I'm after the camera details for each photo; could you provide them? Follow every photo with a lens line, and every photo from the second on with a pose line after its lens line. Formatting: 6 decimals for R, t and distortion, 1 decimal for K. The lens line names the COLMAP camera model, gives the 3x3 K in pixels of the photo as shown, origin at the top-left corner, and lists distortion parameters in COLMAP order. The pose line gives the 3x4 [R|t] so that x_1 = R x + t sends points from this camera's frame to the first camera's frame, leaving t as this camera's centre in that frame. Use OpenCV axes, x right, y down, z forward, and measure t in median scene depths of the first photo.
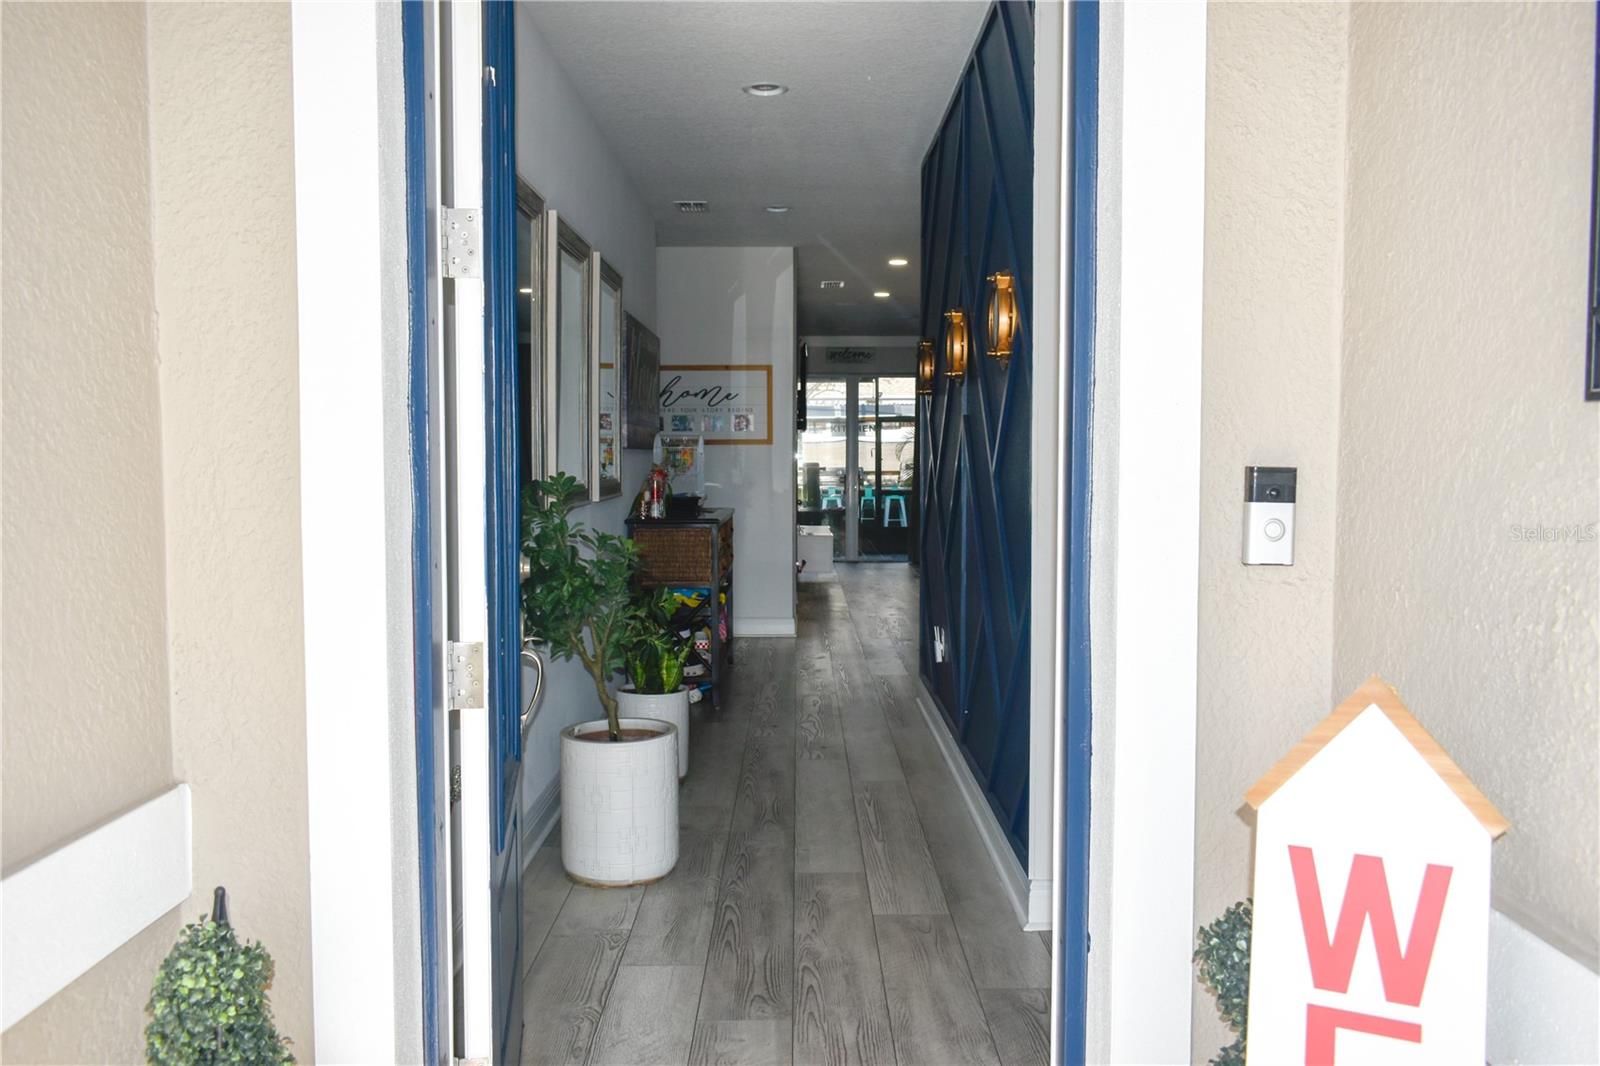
lens RADIAL K [[1292.3, 0, 812.6], [0, 1292.3, 527.2], [0, 0, 1]] dist [-0.012117, 0.005242]
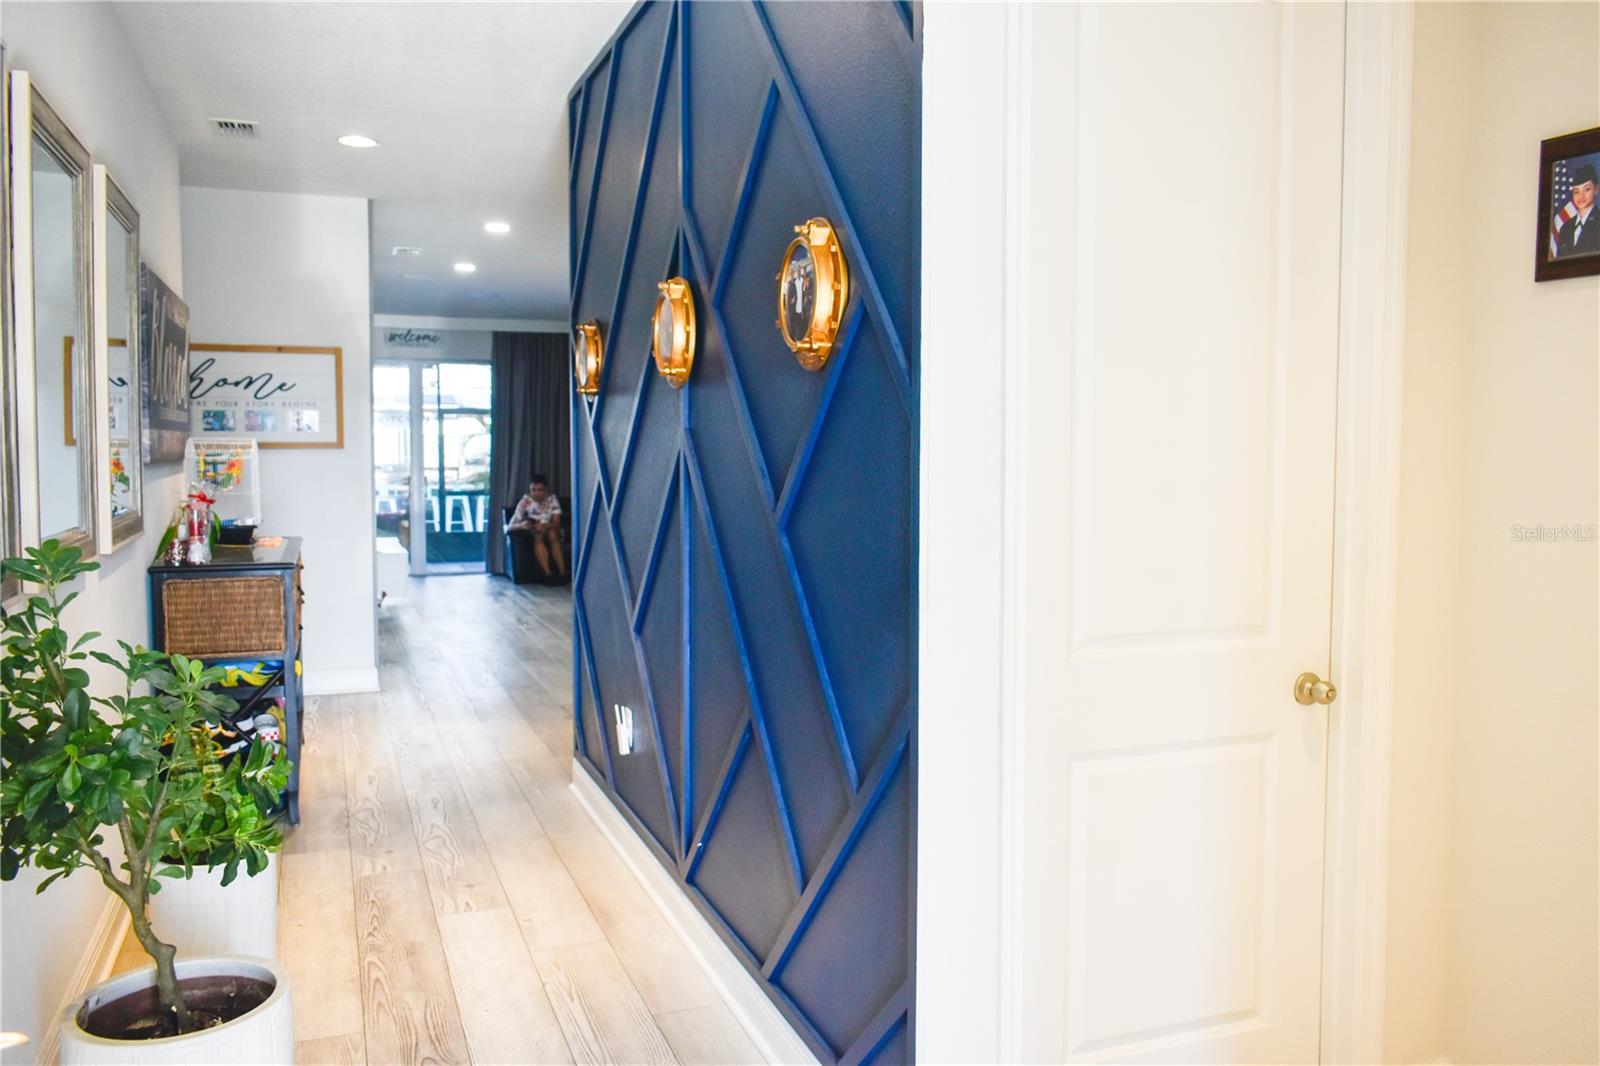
lens RADIAL K [[1292.3, 0, 812.6], [0, 1292.3, 527.2], [0, 0, 1]] dist [-0.012117, 0.005242]
pose [[0.938467, -0.018168, 0.344892, -0.049126], [0.015062, 0.999818, 0.011682, -0.029758], [-0.345042, -0.005768, 0.938570, 0.231496]]
